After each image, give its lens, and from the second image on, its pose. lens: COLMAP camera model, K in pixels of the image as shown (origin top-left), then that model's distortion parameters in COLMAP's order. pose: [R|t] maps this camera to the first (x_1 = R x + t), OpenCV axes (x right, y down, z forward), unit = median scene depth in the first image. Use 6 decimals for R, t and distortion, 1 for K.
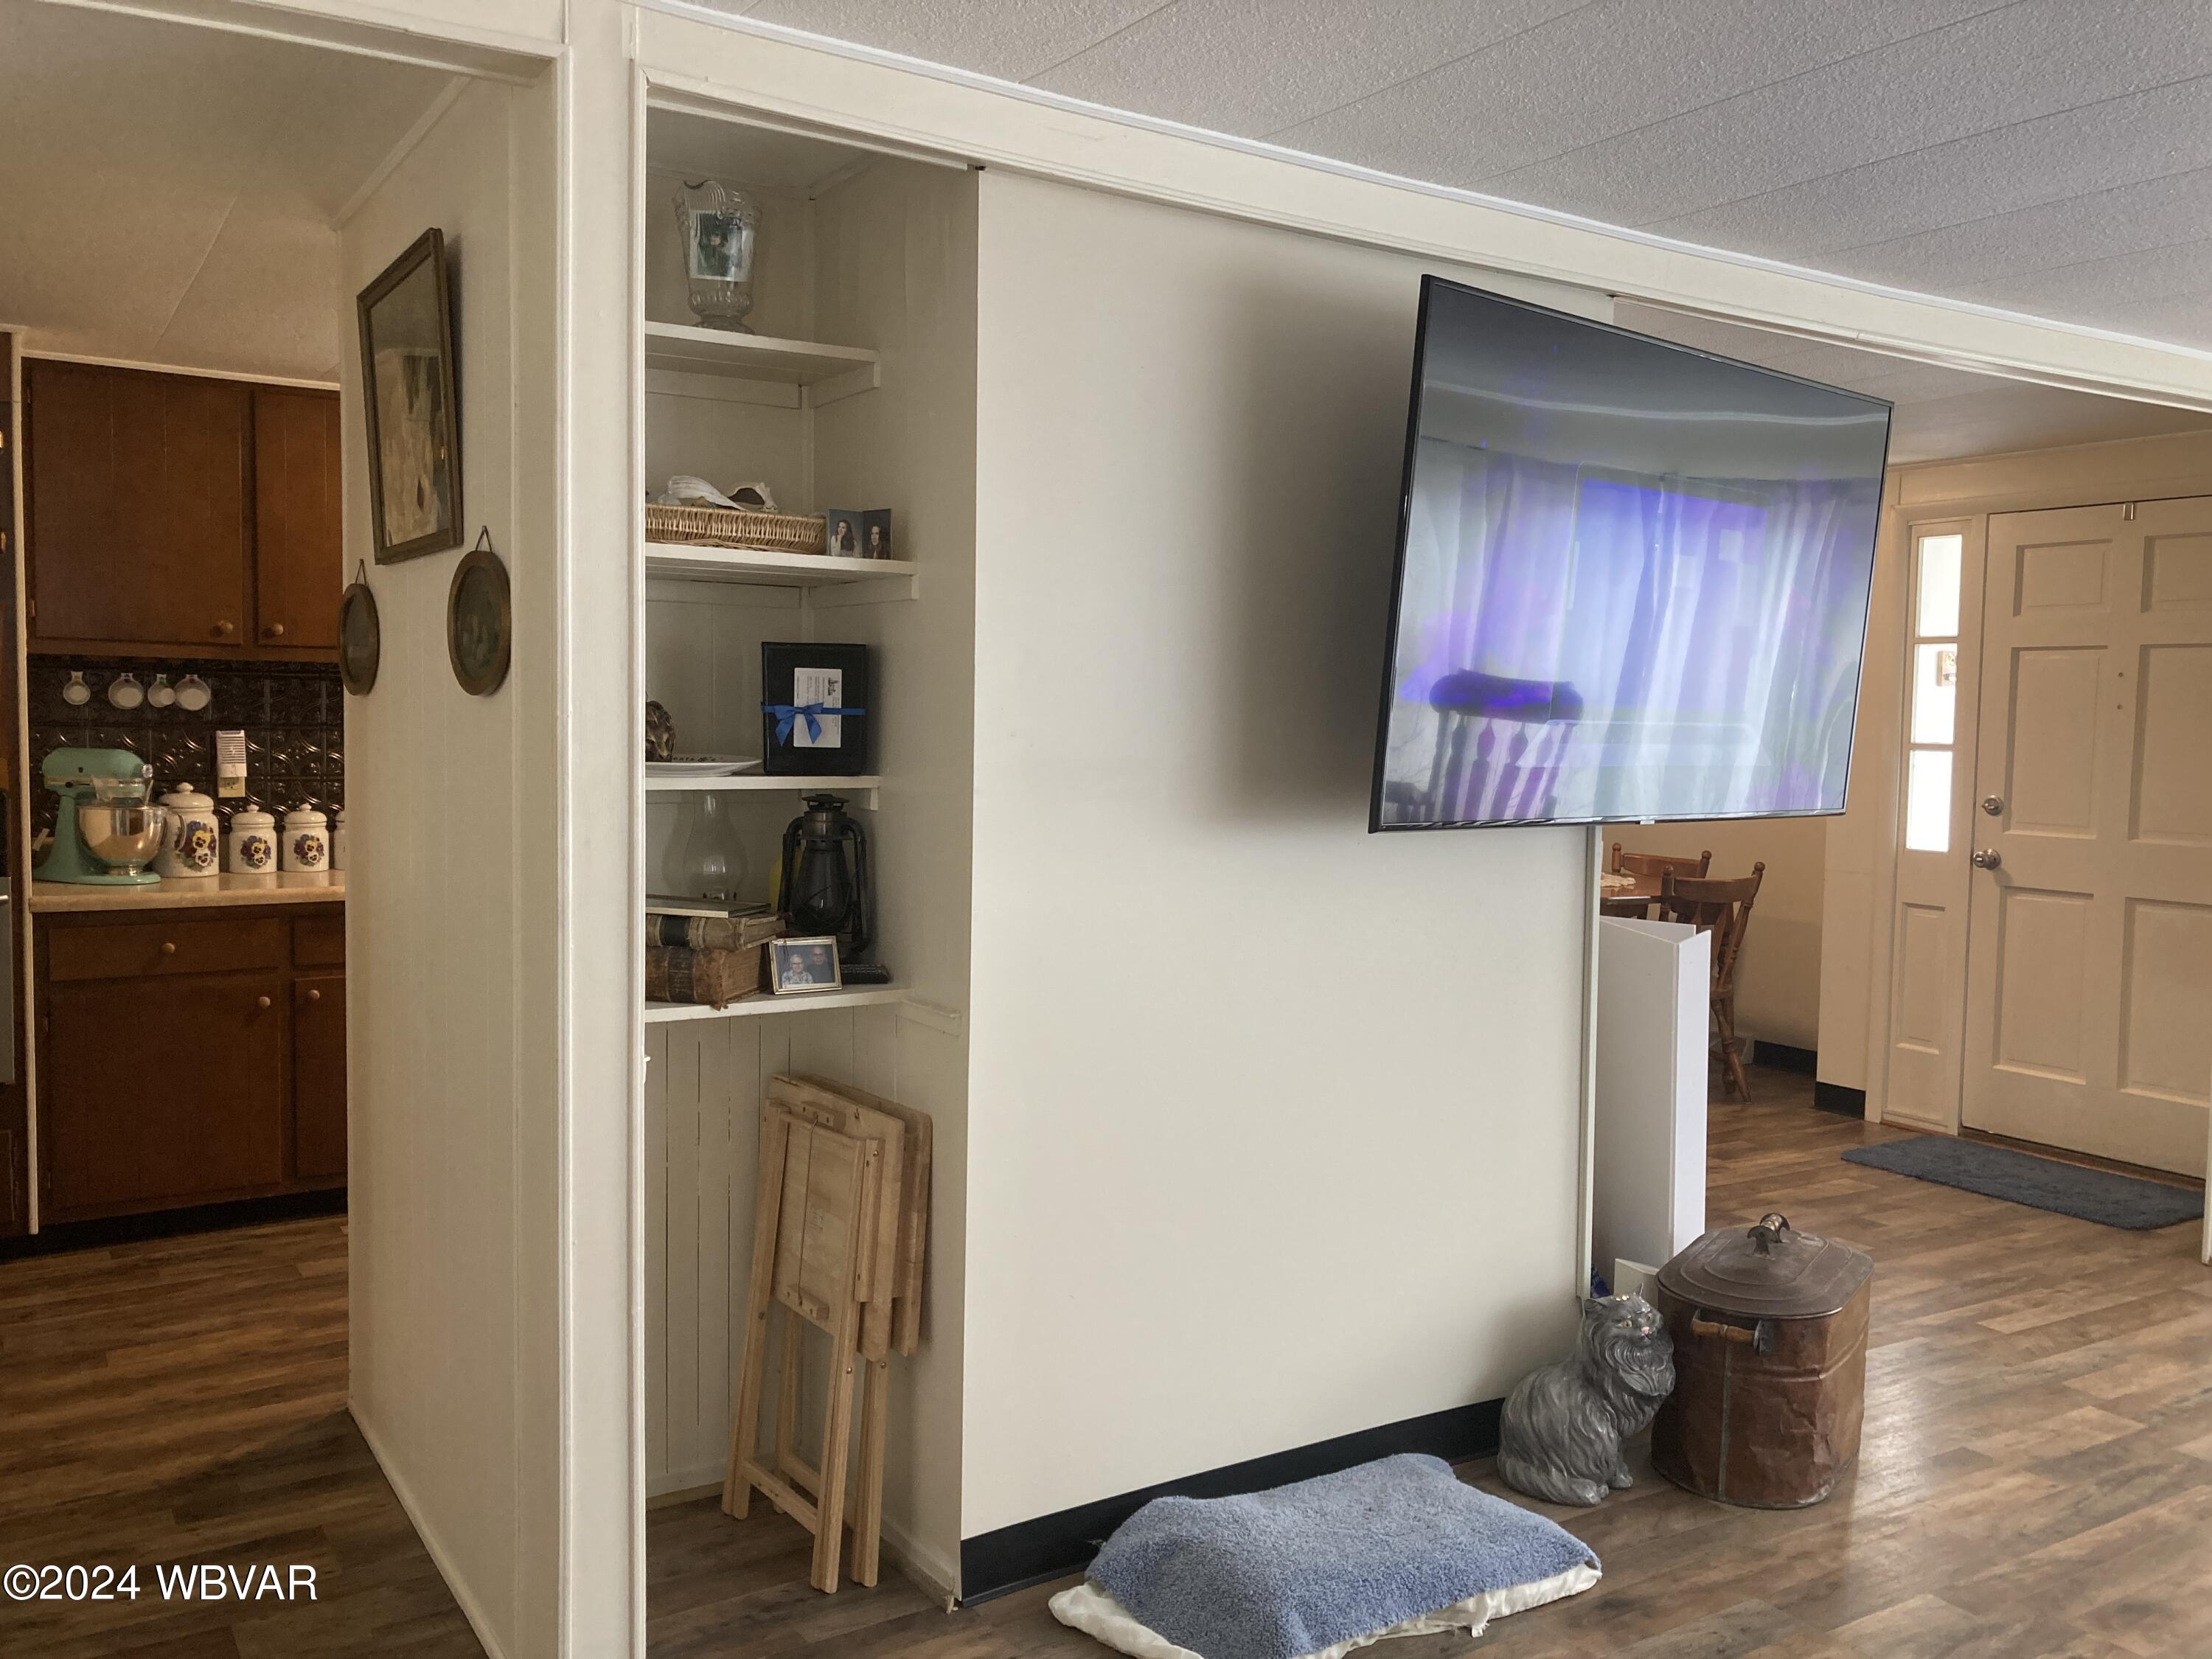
lens RADIAL K [[1799.5, 0, 1100.7], [0, 1799.5, 833.1], [0, 0, 1]] dist [0.025490, -0.020505]
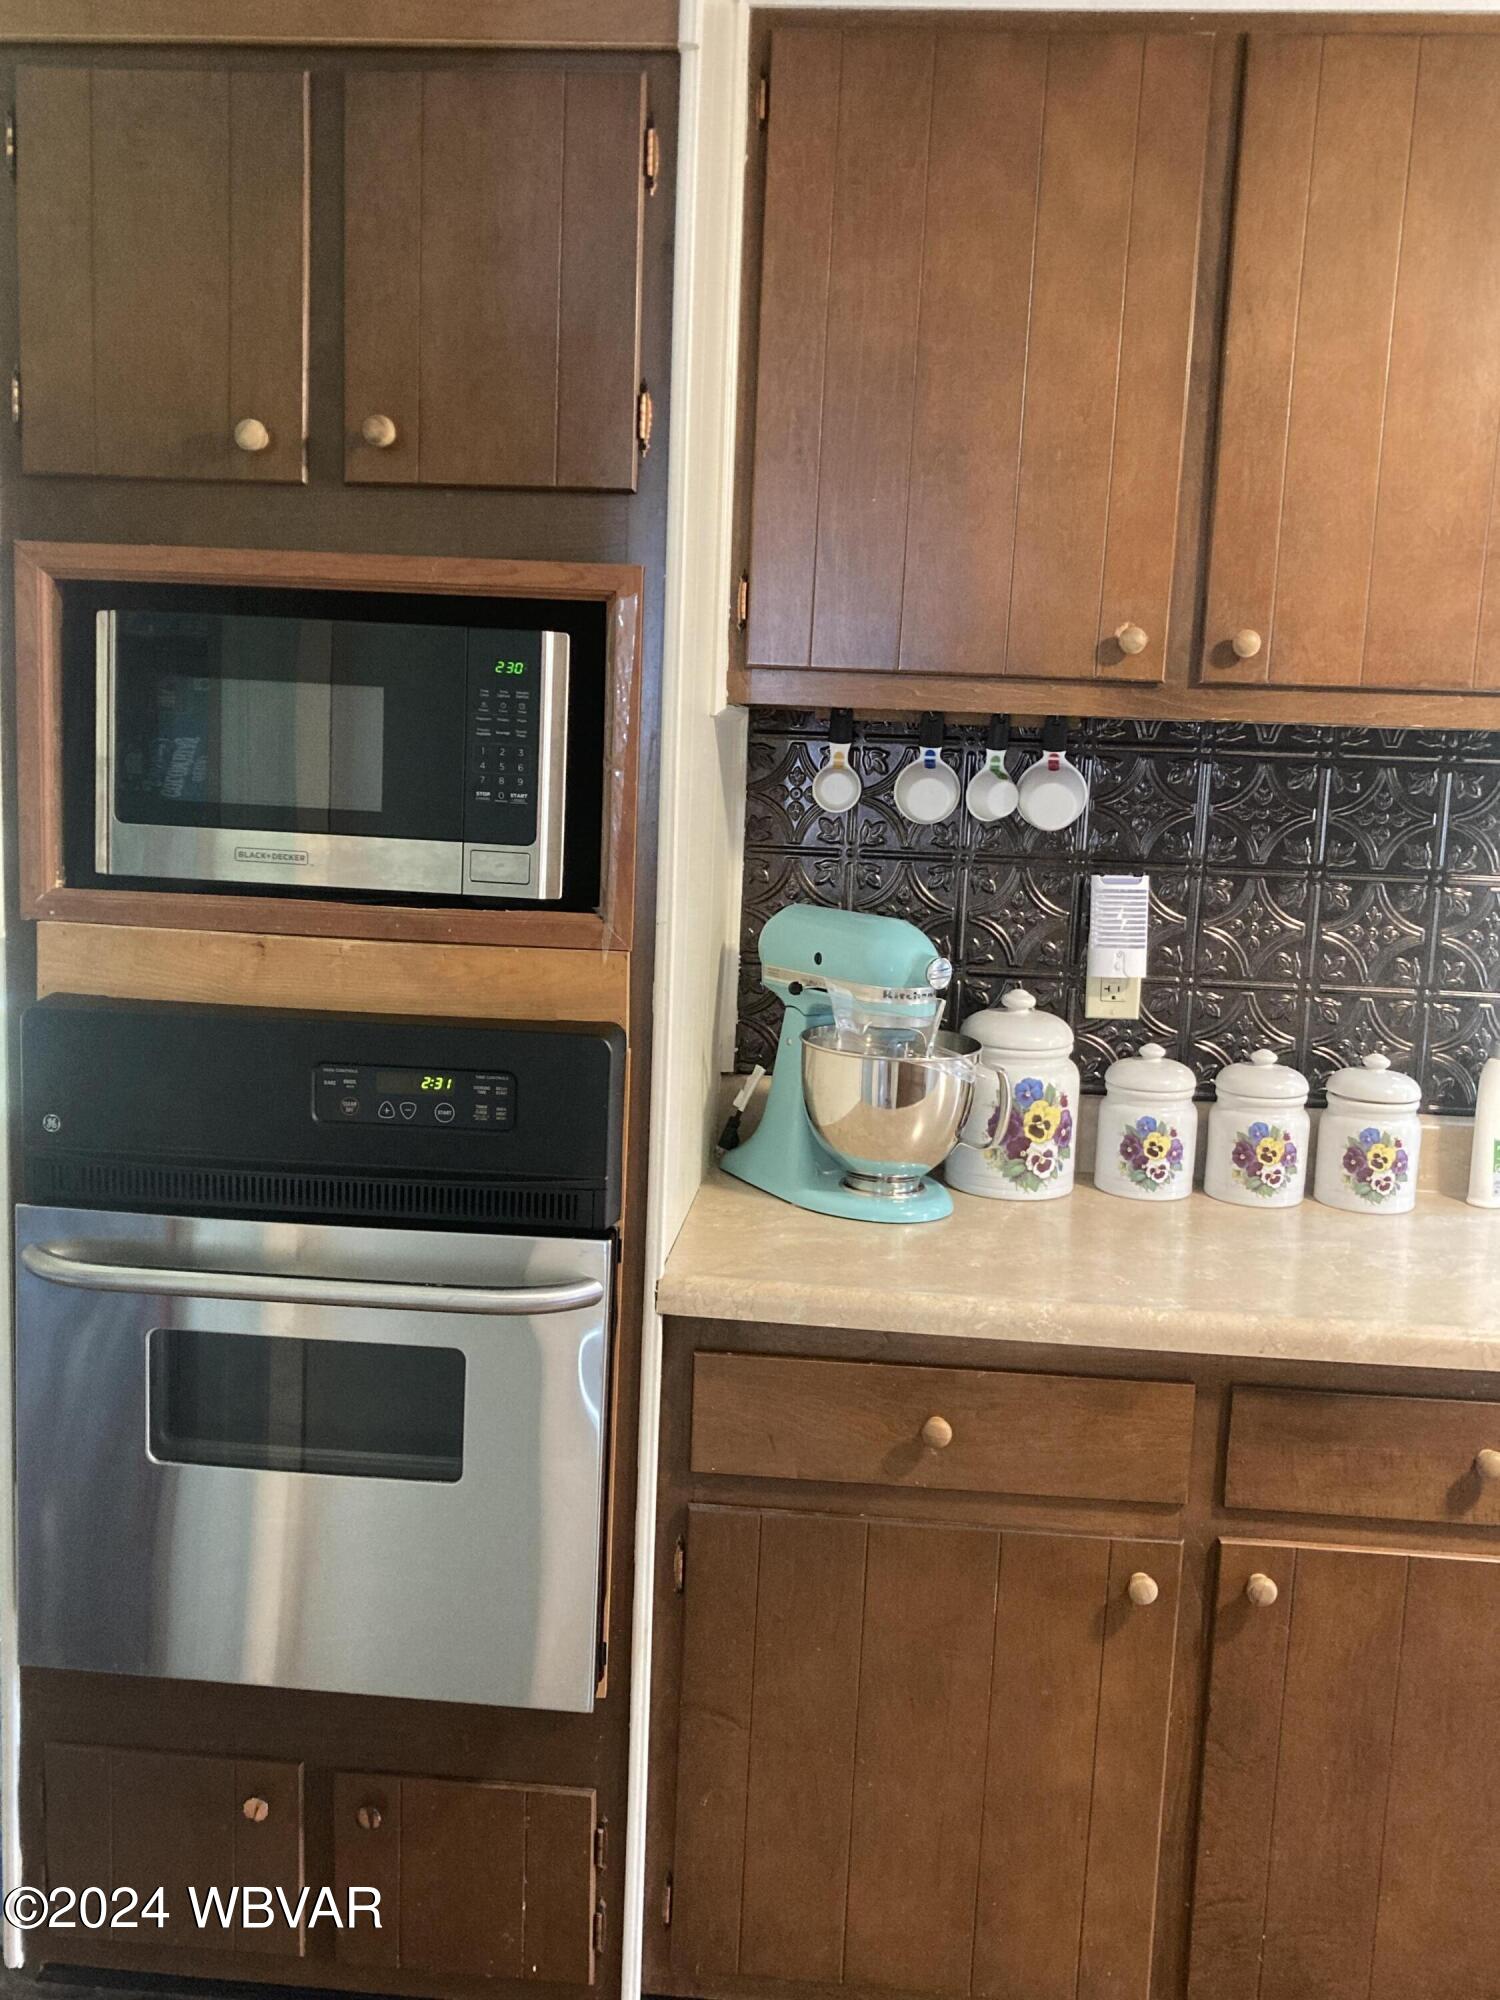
lens RADIAL K [[1787.6, 0, 744.3], [0, 1787.6, 1006.2], [0, 0, 1]] dist [0.050318, -0.039244]
pose [[0.790678, 0.101594, -0.603744, -0.284408], [-0.064486, 0.994470, 0.082890, -0.056225], [0.608826, -0.026606, 0.792857, 0.591332]]
